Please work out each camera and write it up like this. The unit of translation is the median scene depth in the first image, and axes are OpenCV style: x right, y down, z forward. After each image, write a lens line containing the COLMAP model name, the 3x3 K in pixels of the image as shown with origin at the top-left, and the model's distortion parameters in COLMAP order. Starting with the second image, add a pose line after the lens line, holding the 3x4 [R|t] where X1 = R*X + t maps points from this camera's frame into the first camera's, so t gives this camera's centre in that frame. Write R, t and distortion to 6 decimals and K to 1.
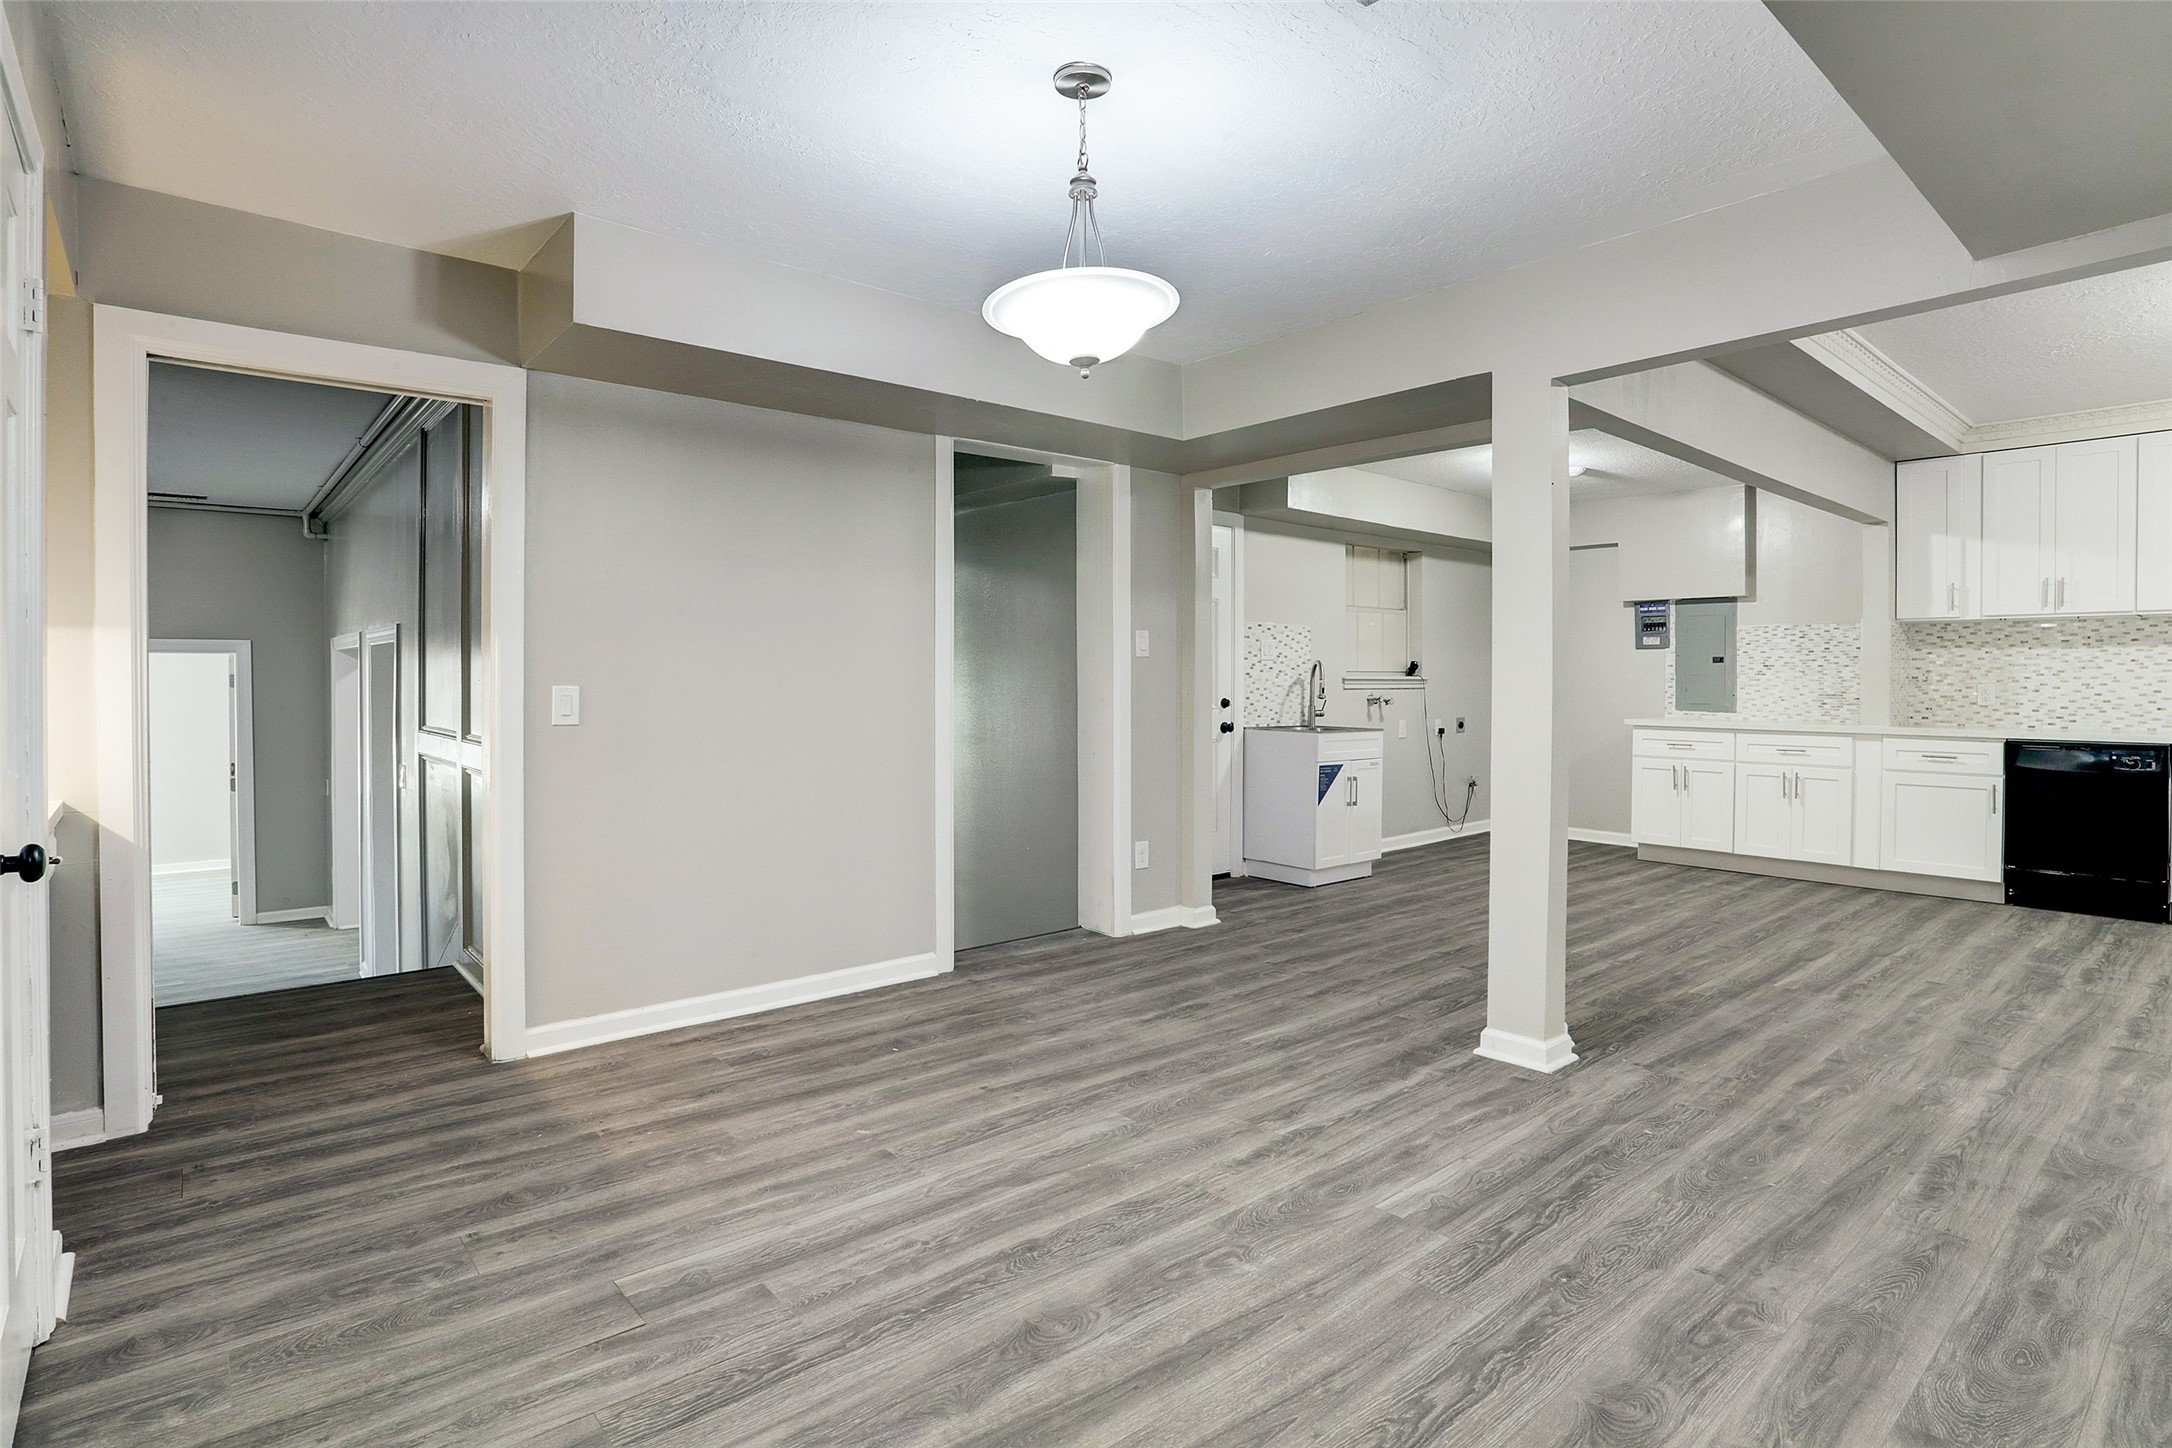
lens RADIAL K [[1109.4, 0, 1087.9], [0, 1109.4, 691.2], [0, 0, 1]] dist [-0.054181, 0.026860]
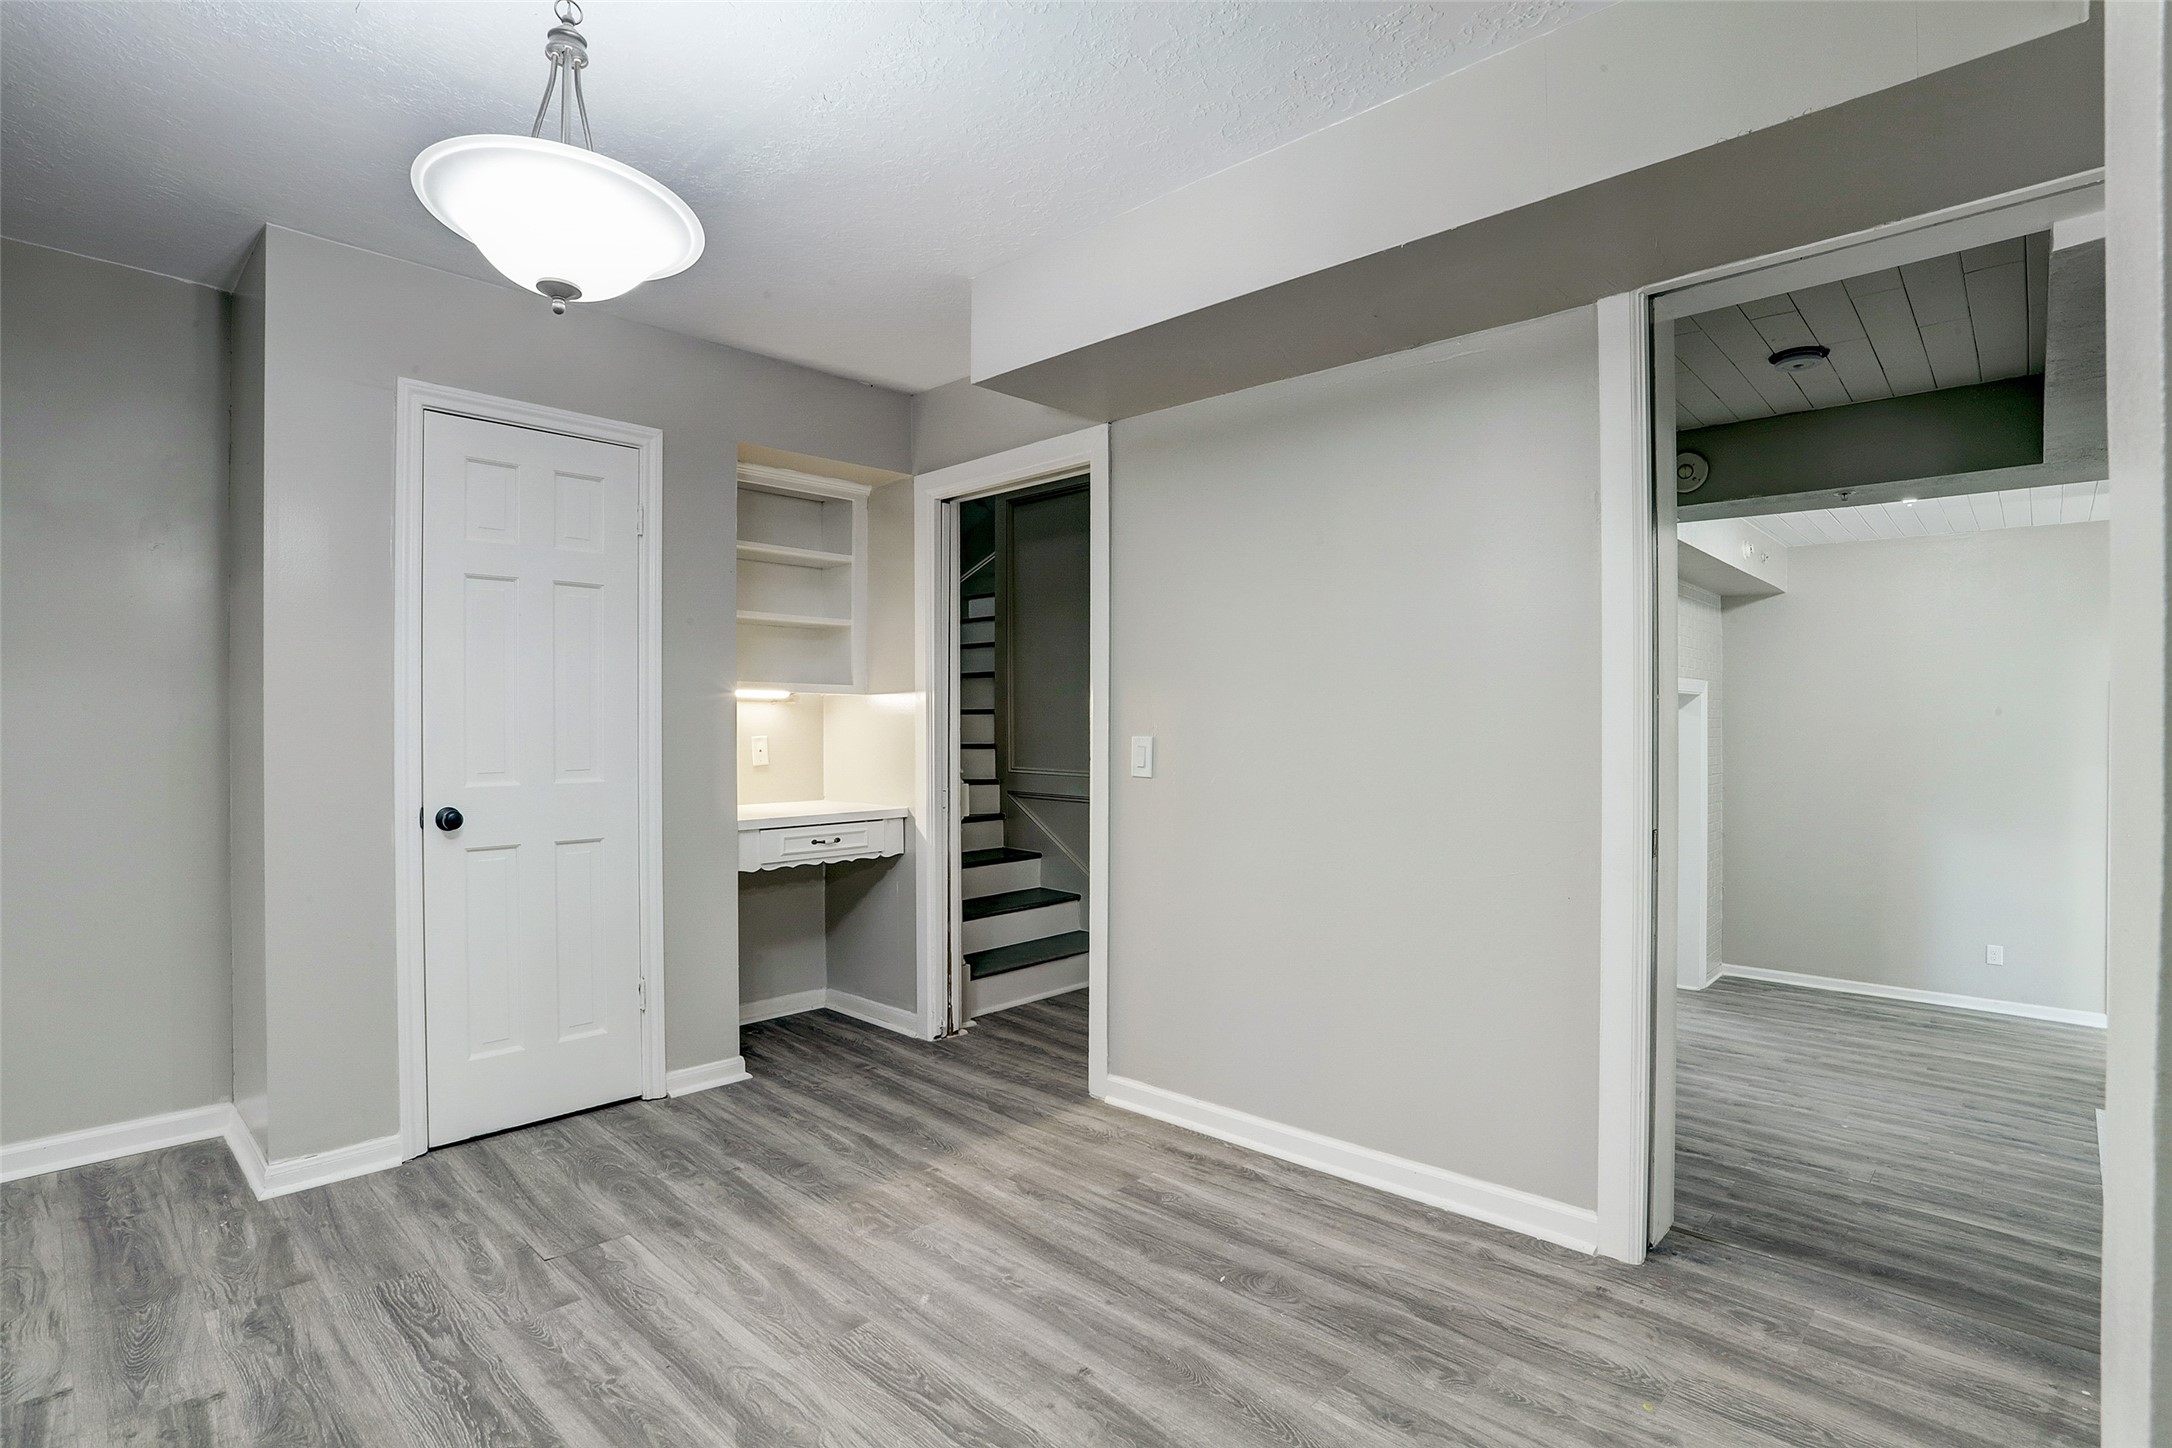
lens RADIAL K [[1097.8, 0, 1086.0], [0, 1097.8, 724.0], [0, 0, 1]] dist [-0.082964, 0.041843]
pose [[0.085657, -0.003135, -0.996320, 0.569095], [-0.012280, 0.999916, -0.004202, -0.012912], [0.996249, 0.012594, 0.085611, 1.023762]]
